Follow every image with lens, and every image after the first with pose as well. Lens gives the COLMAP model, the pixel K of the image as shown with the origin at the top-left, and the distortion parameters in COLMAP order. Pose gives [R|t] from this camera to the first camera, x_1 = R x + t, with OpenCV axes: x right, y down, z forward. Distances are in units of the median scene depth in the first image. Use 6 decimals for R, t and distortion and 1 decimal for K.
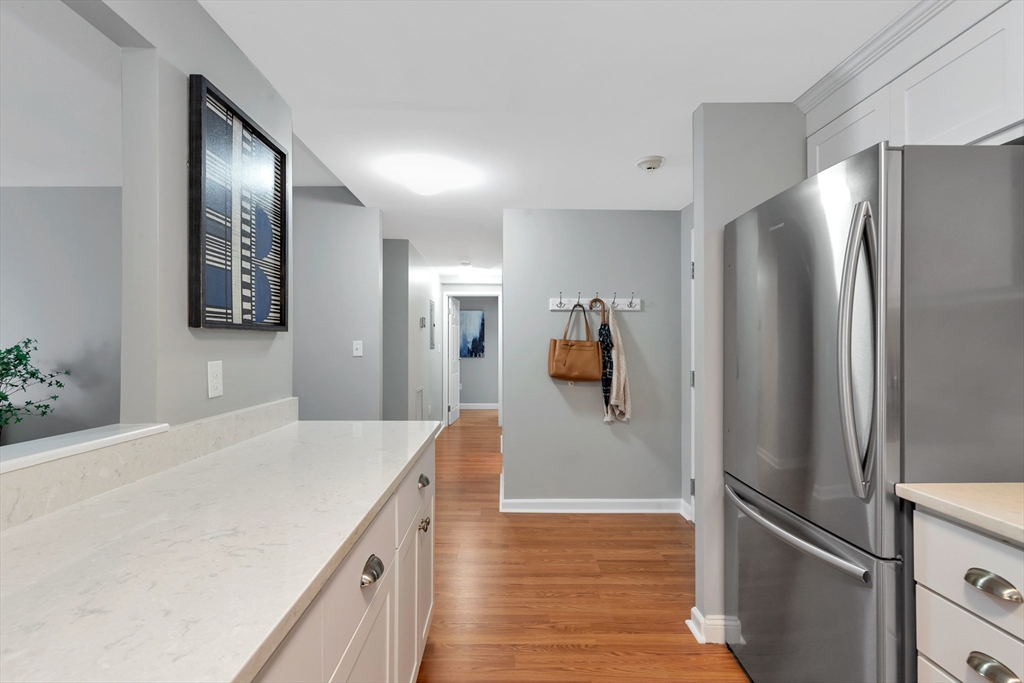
lens RADIAL K [[452.2, 0, 512.0], [0, 452.2, 341.5], [0, 0, 1]] dist [0.001381, 0.000056]
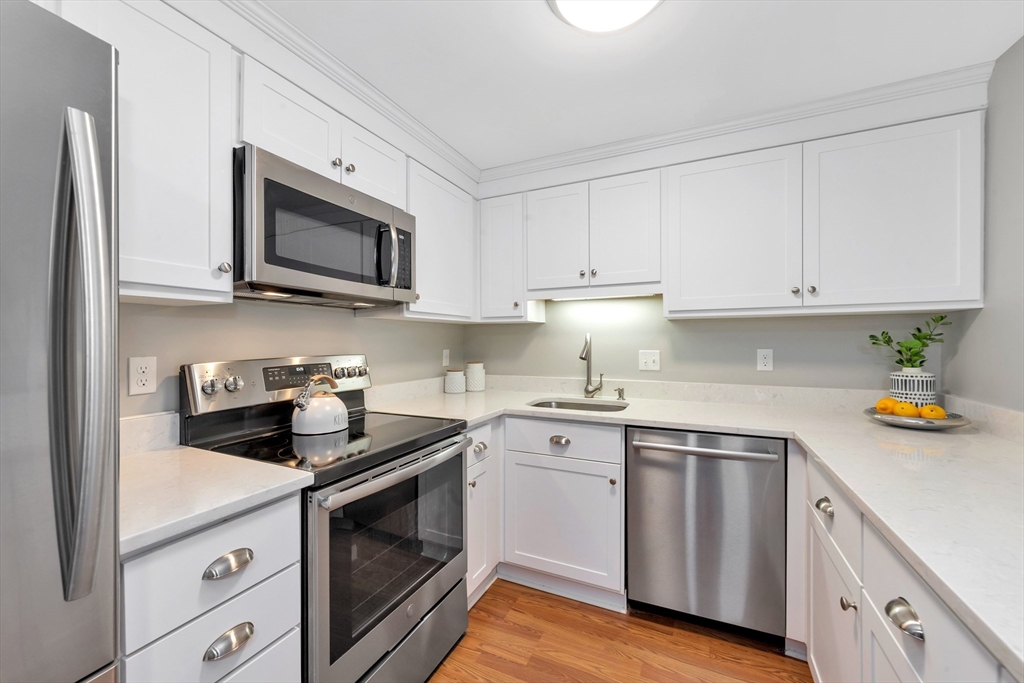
lens RADIAL K [[411.7, 0, 508.5], [0, 411.7, 342.1], [0, 0, 1]] dist [0.002192, 0.000325]
pose [[-0.895274, -0.000551, 0.445516, 0.007261], [-0.003879, 0.999971, -0.006557, 0.002096], [-0.445499, -0.007598, -0.895250, 0.893559]]
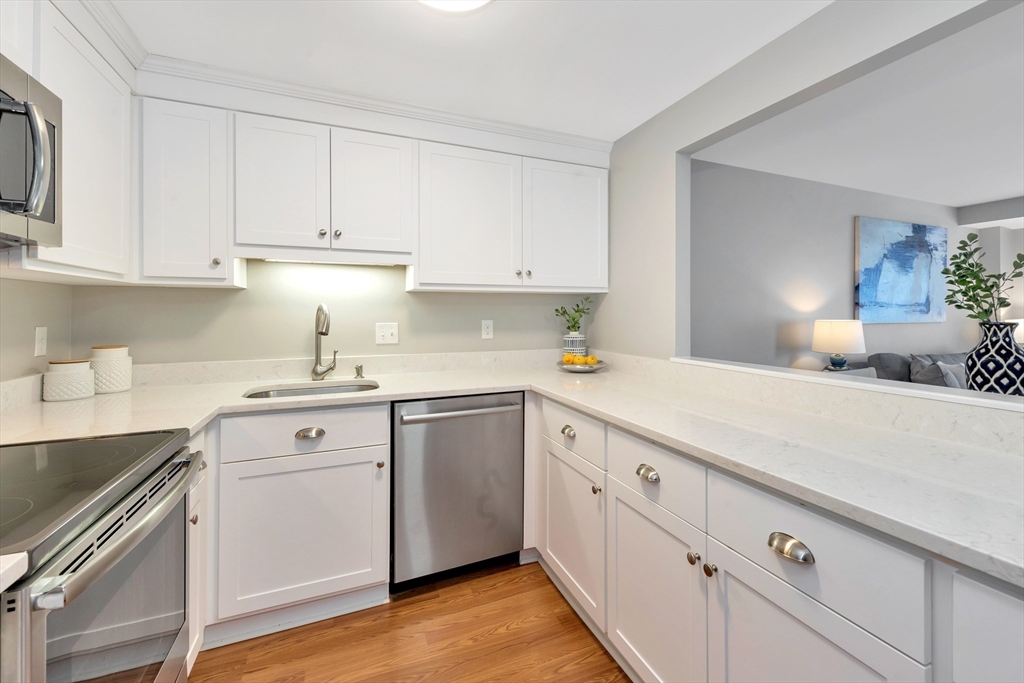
lens RADIAL K [[454.1, 0, 563.3], [0, 454.1, 310.9], [0, 0, 1]] dist [0.001039, -0.000261]
pose [[-0.903620, -0.003070, -0.428324, 0.326848], [0.003913, 0.999873, -0.015423, 0.005610], [0.428317, -0.015612, -0.903494, 1.000800]]
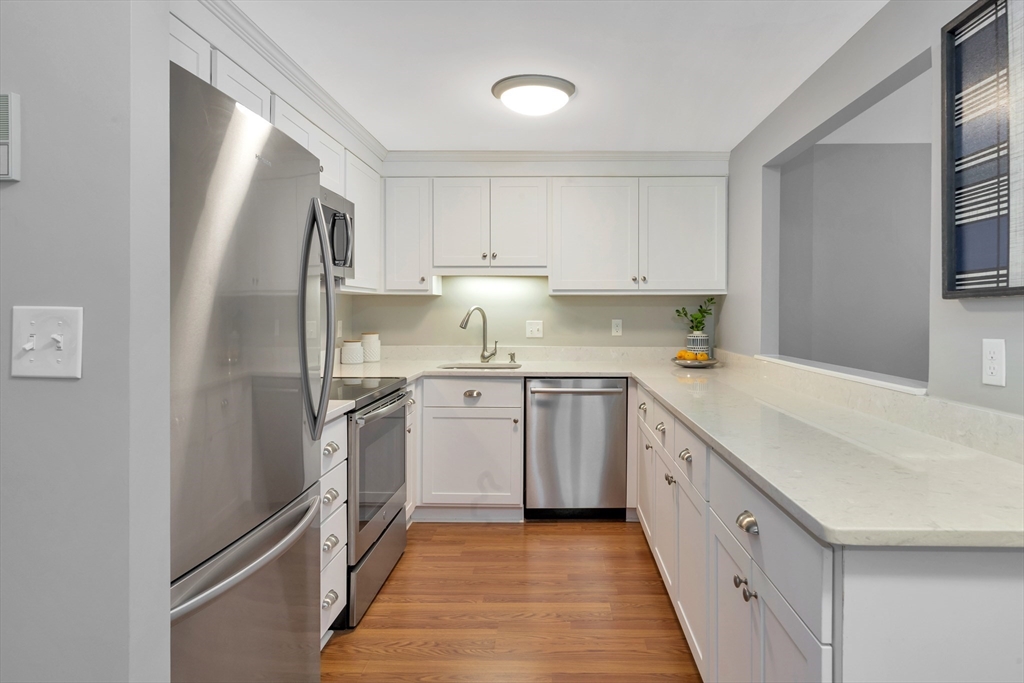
lens RADIAL K [[588.1, 0, 564.4], [0, 588.1, 315.5], [0, 0, 1]] dist [0.003099, -0.000385]
pose [[-0.999973, -0.004572, 0.005712, 0.069401], [-0.004606, 0.999972, -0.005898, 0.011489], [-0.005685, -0.005924, -0.999966, 1.851716]]
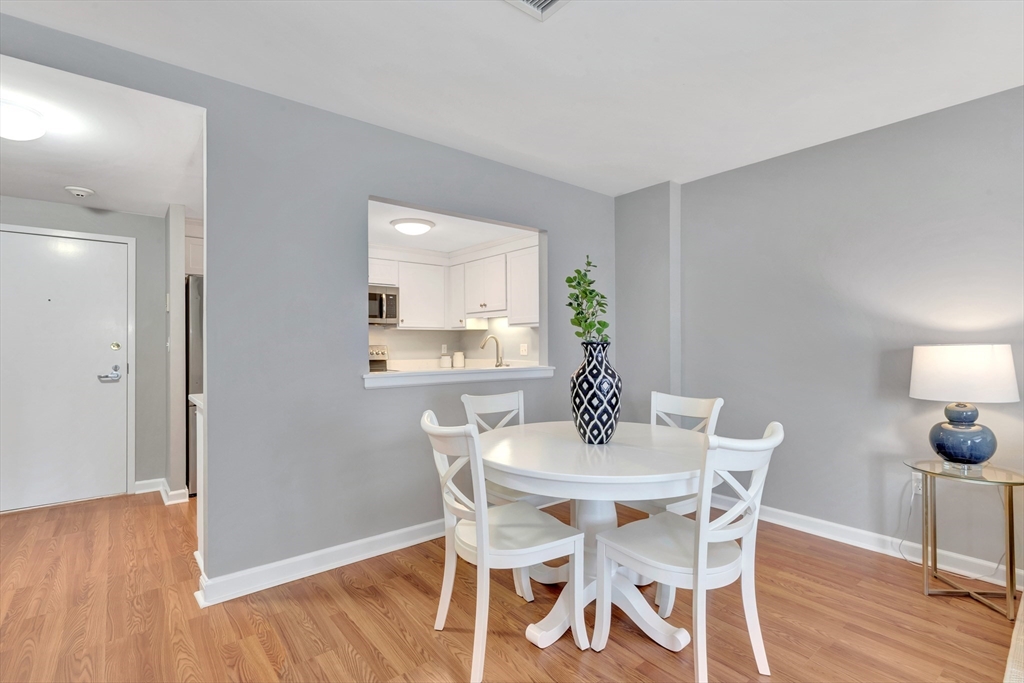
lens RADIAL K [[516.8, 0, 512.0], [0, 516.8, 341.5], [0, 0, 1]] dist [0.001370, 0.000470]
pose [[-0.606027, 0.005800, 0.795423, -2.418108], [-0.005660, 0.999917, -0.011603, 0.041724], [-0.795424, -0.011533, -0.605944, 1.463555]]
